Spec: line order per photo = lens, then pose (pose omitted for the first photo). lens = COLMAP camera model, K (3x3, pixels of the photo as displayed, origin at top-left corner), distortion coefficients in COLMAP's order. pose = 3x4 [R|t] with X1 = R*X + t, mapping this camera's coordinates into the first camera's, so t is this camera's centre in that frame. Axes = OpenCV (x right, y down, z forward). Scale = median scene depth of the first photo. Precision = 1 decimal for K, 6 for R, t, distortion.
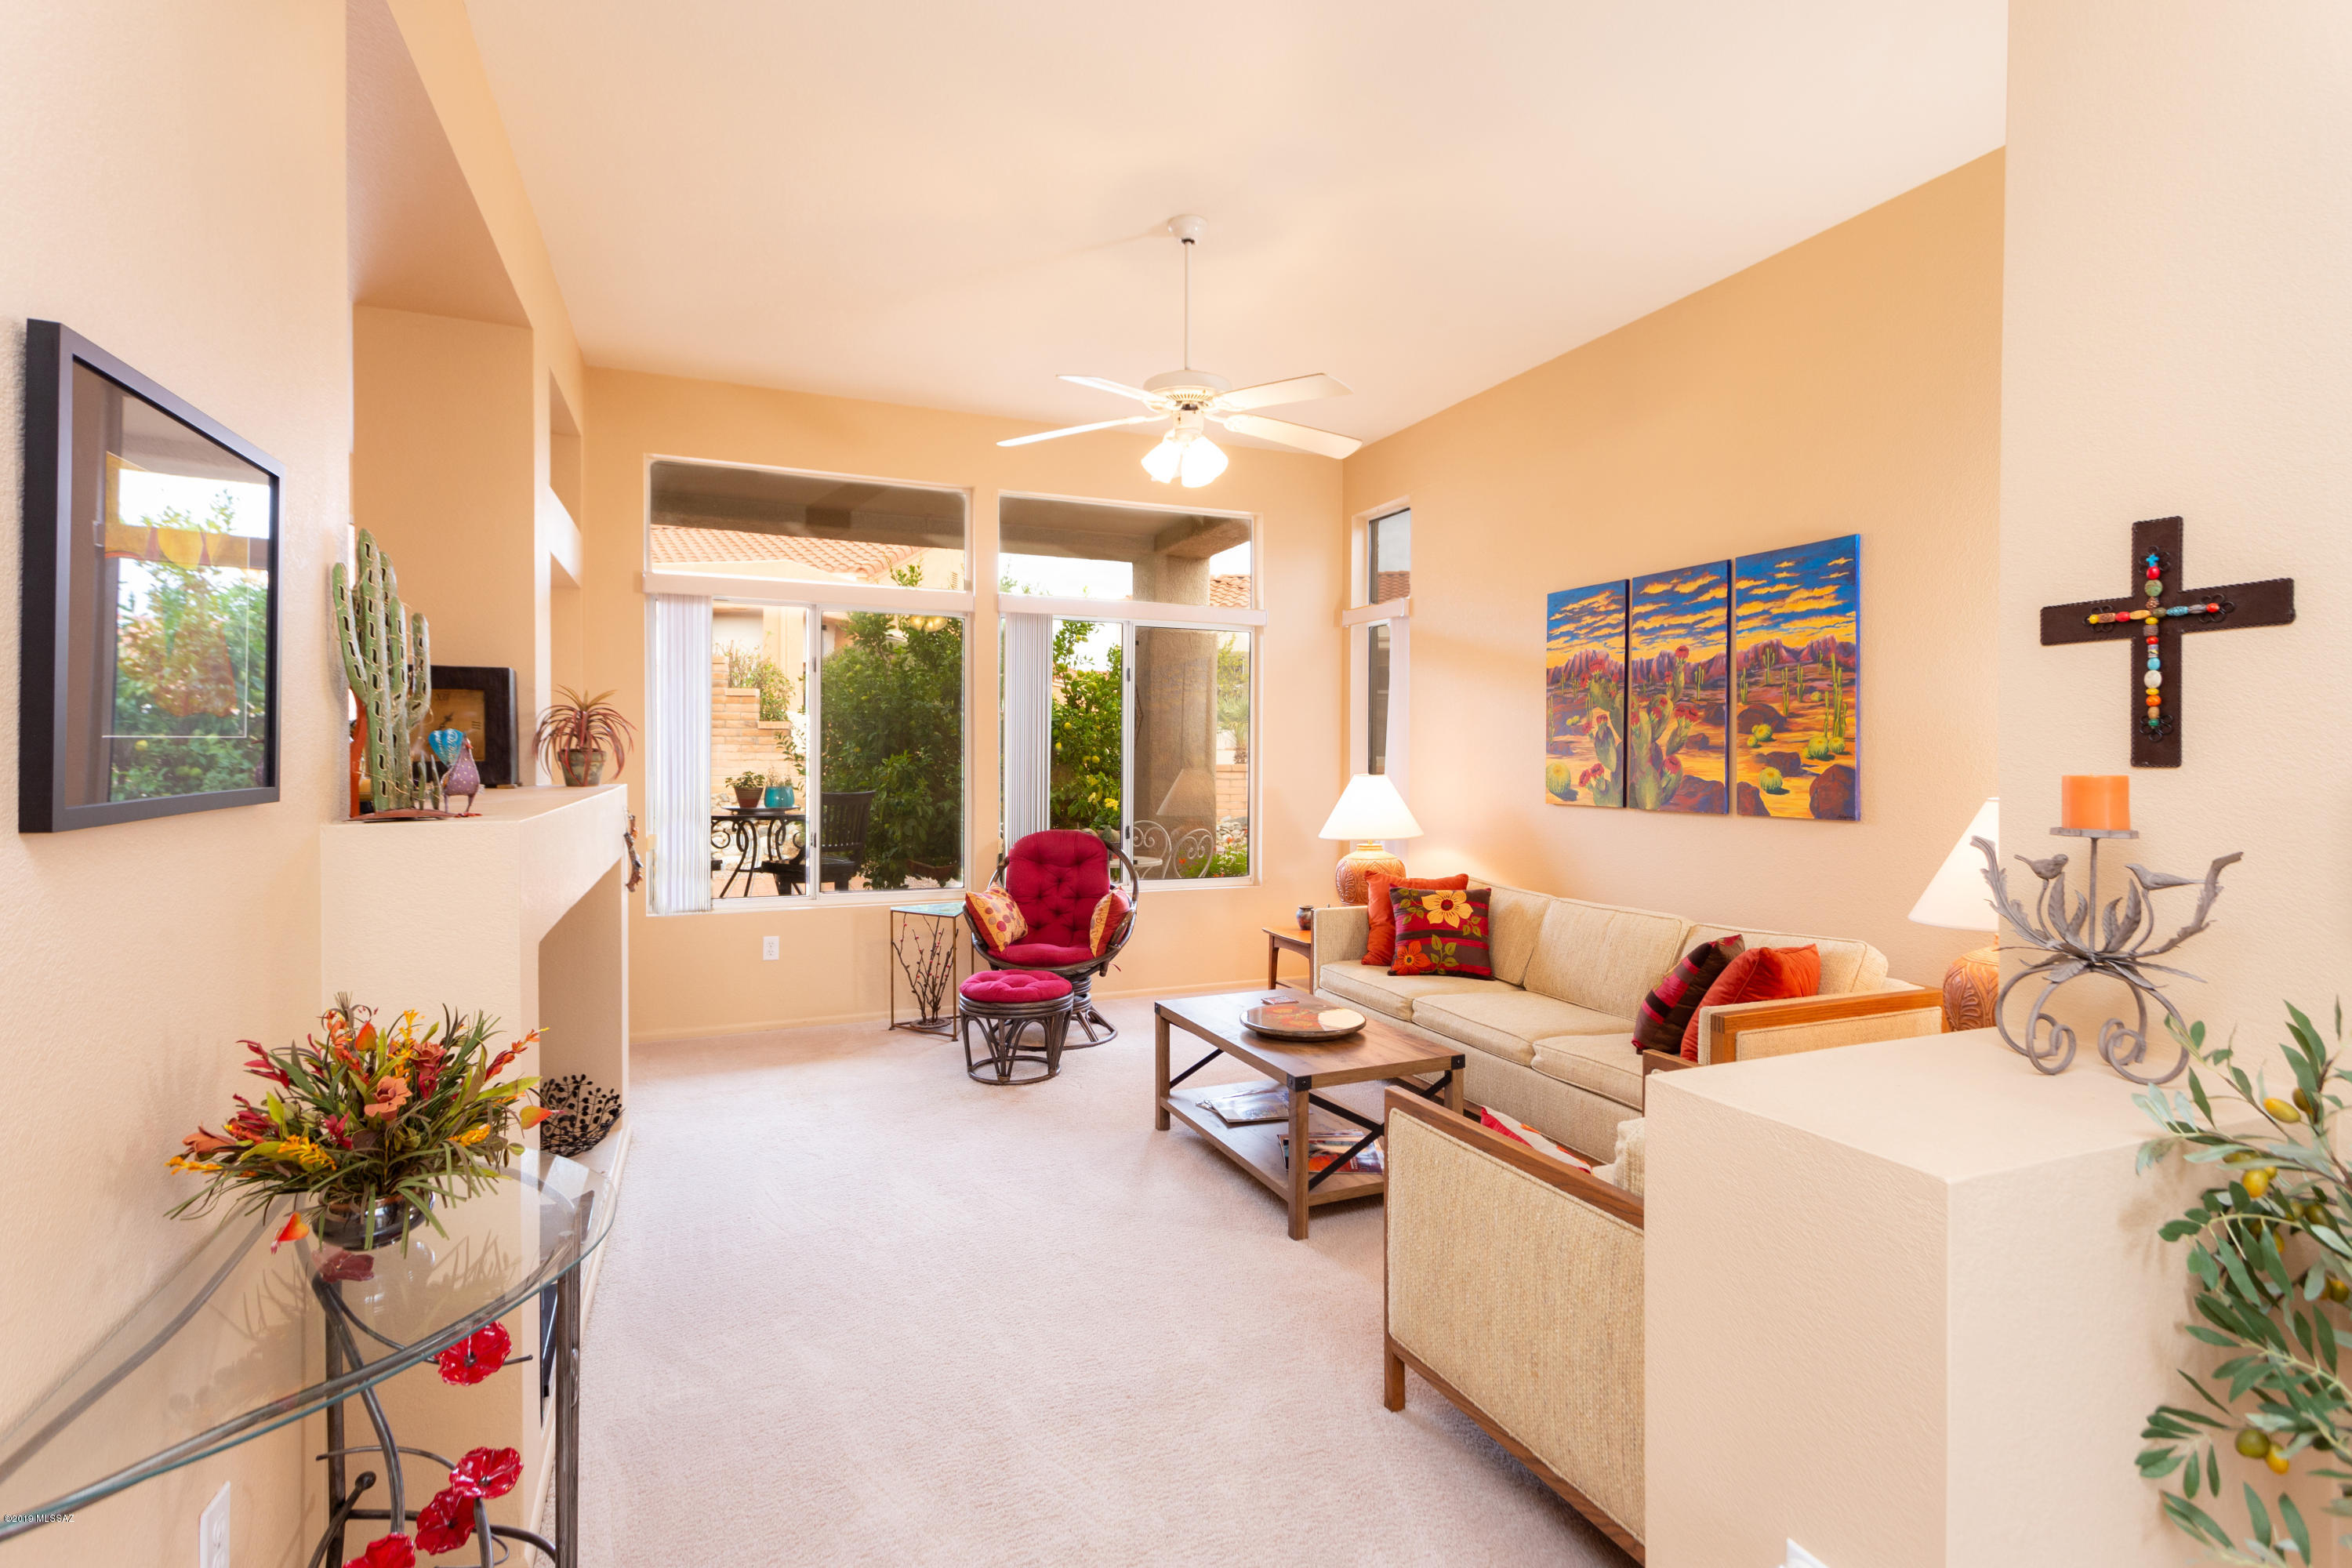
lens RADIAL K [[1119.8, 0, 1196.2], [0, 1119.8, 763.5], [0, 0, 1]] dist [0.012436, -0.002451]
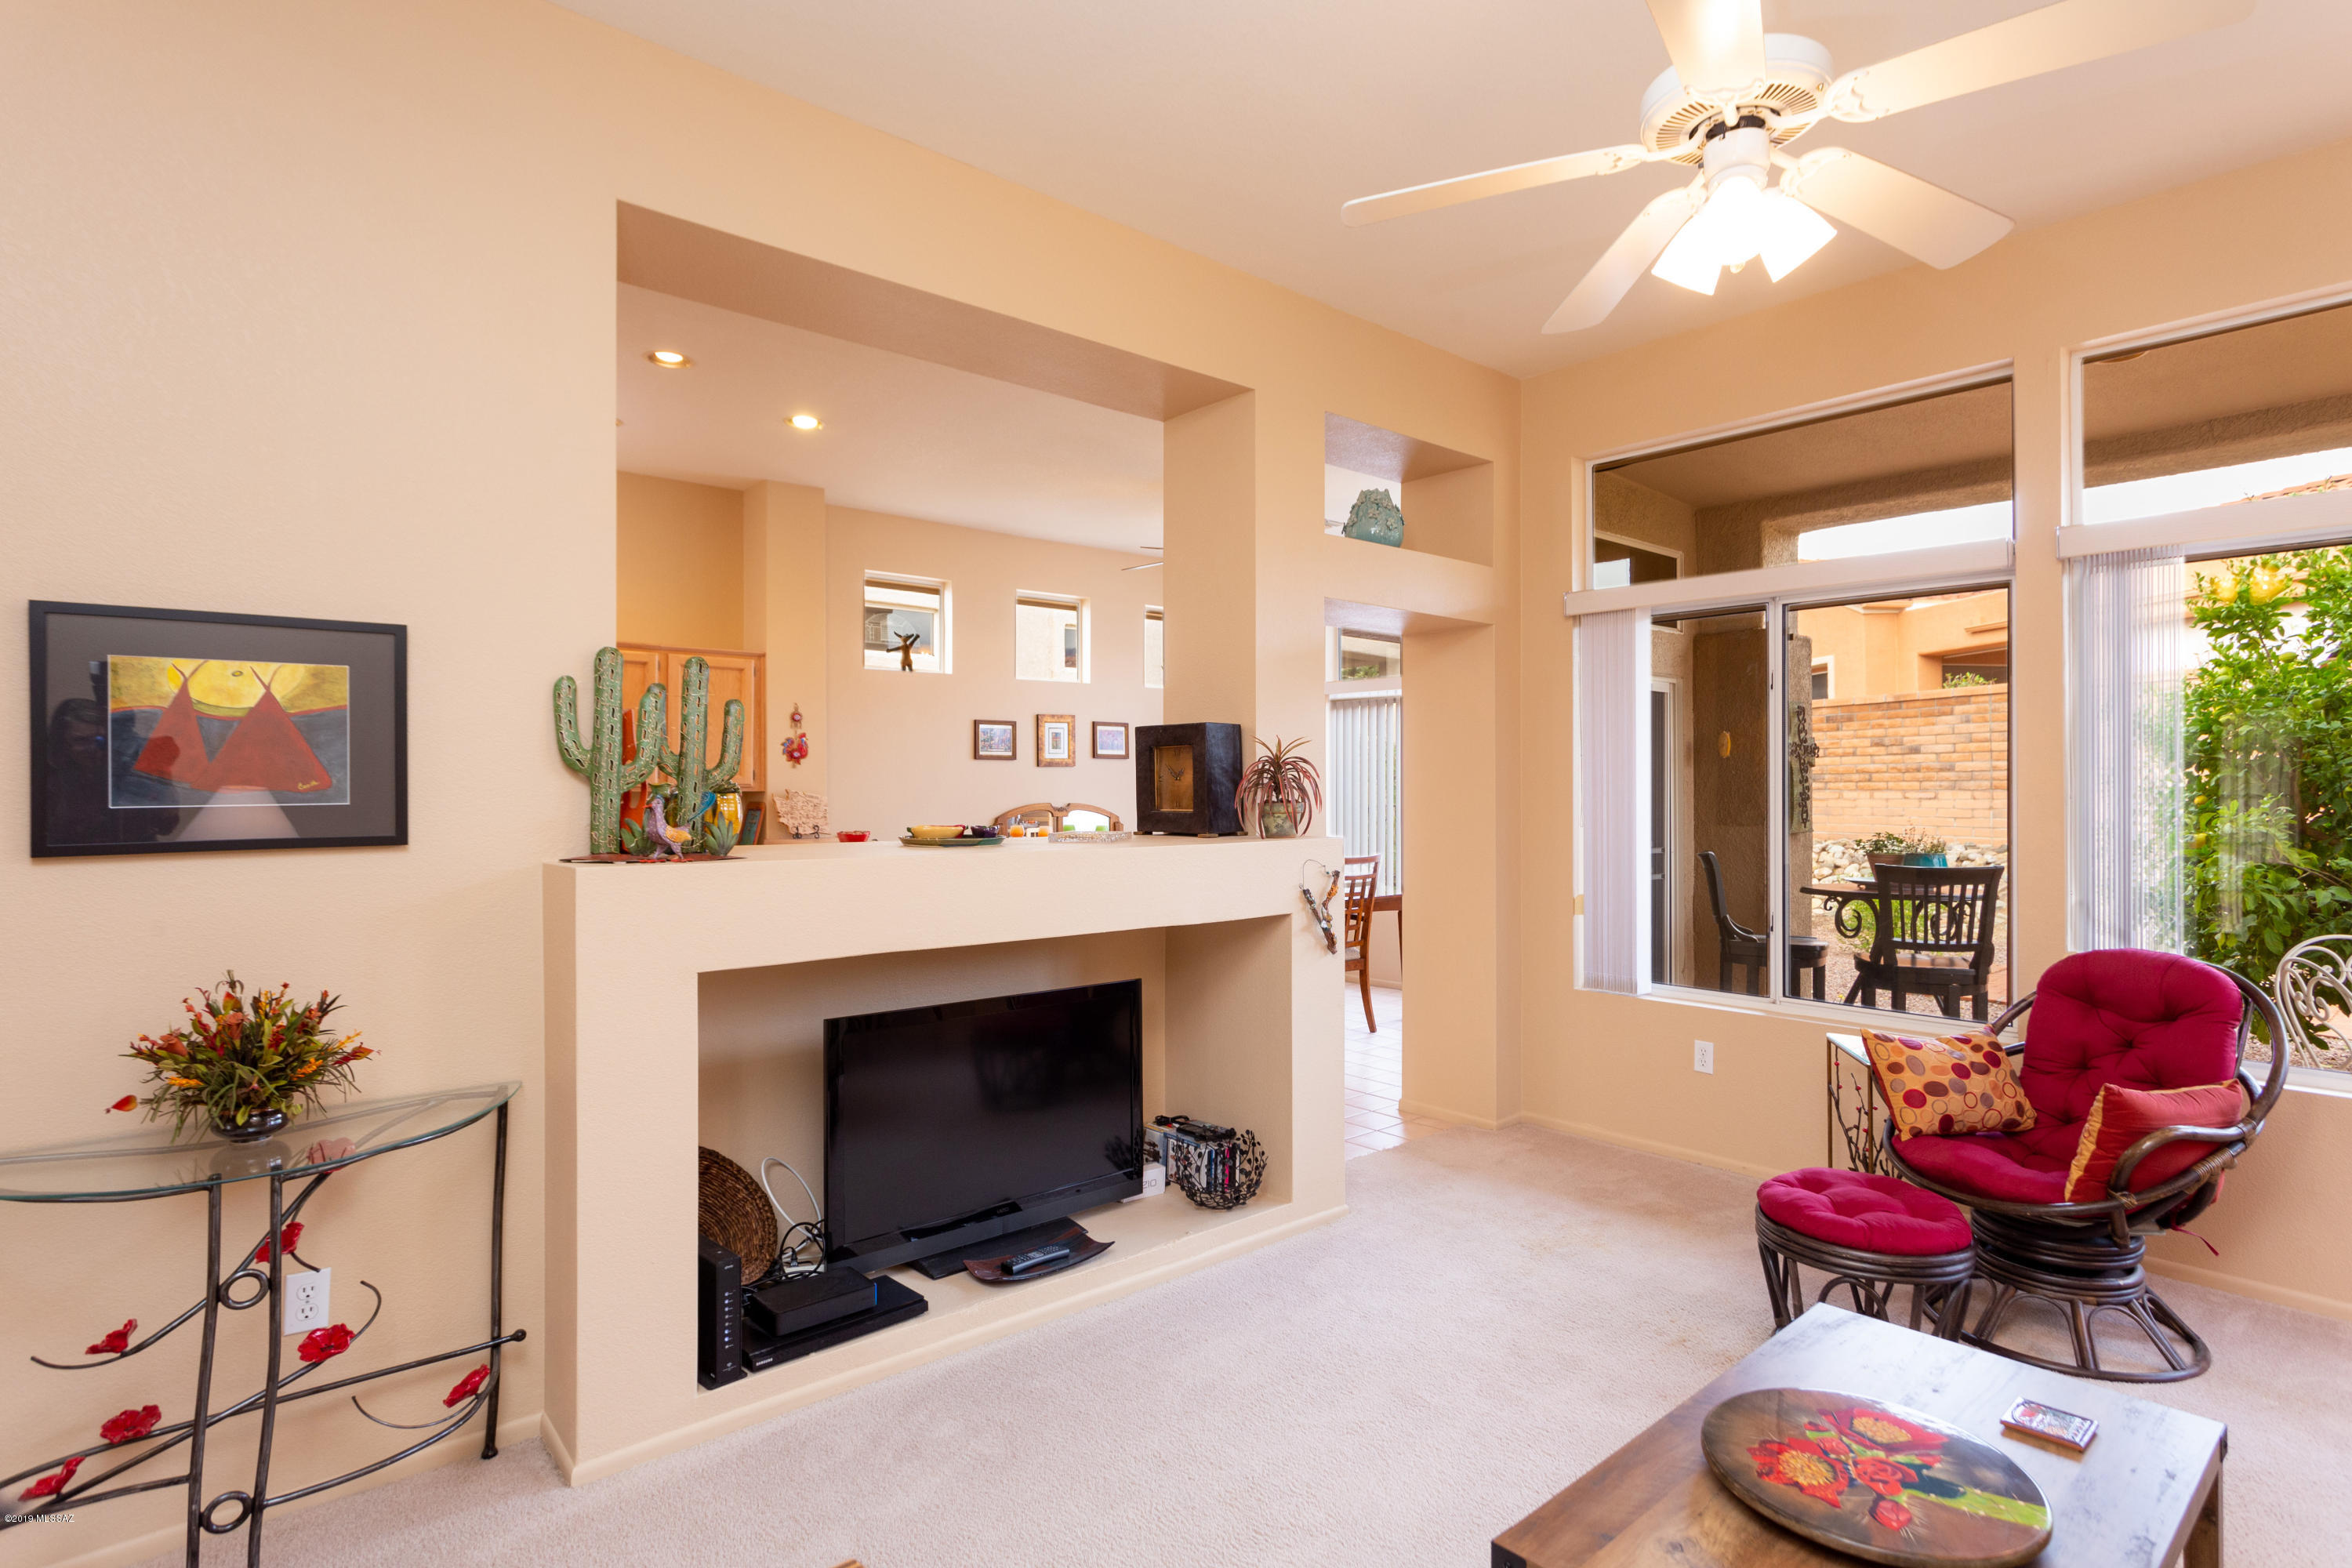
lens RADIAL K [[1213.3, 0, 1211.8], [0, 1213.3, 785.3], [0, 0, 1]] dist [0.000221, 0.001345]
pose [[0.358935, -0.007961, -0.933329, 0.391093], [-0.011397, 0.999852, -0.012911, -0.011011], [0.933293, 0.015271, 0.358791, 0.532343]]
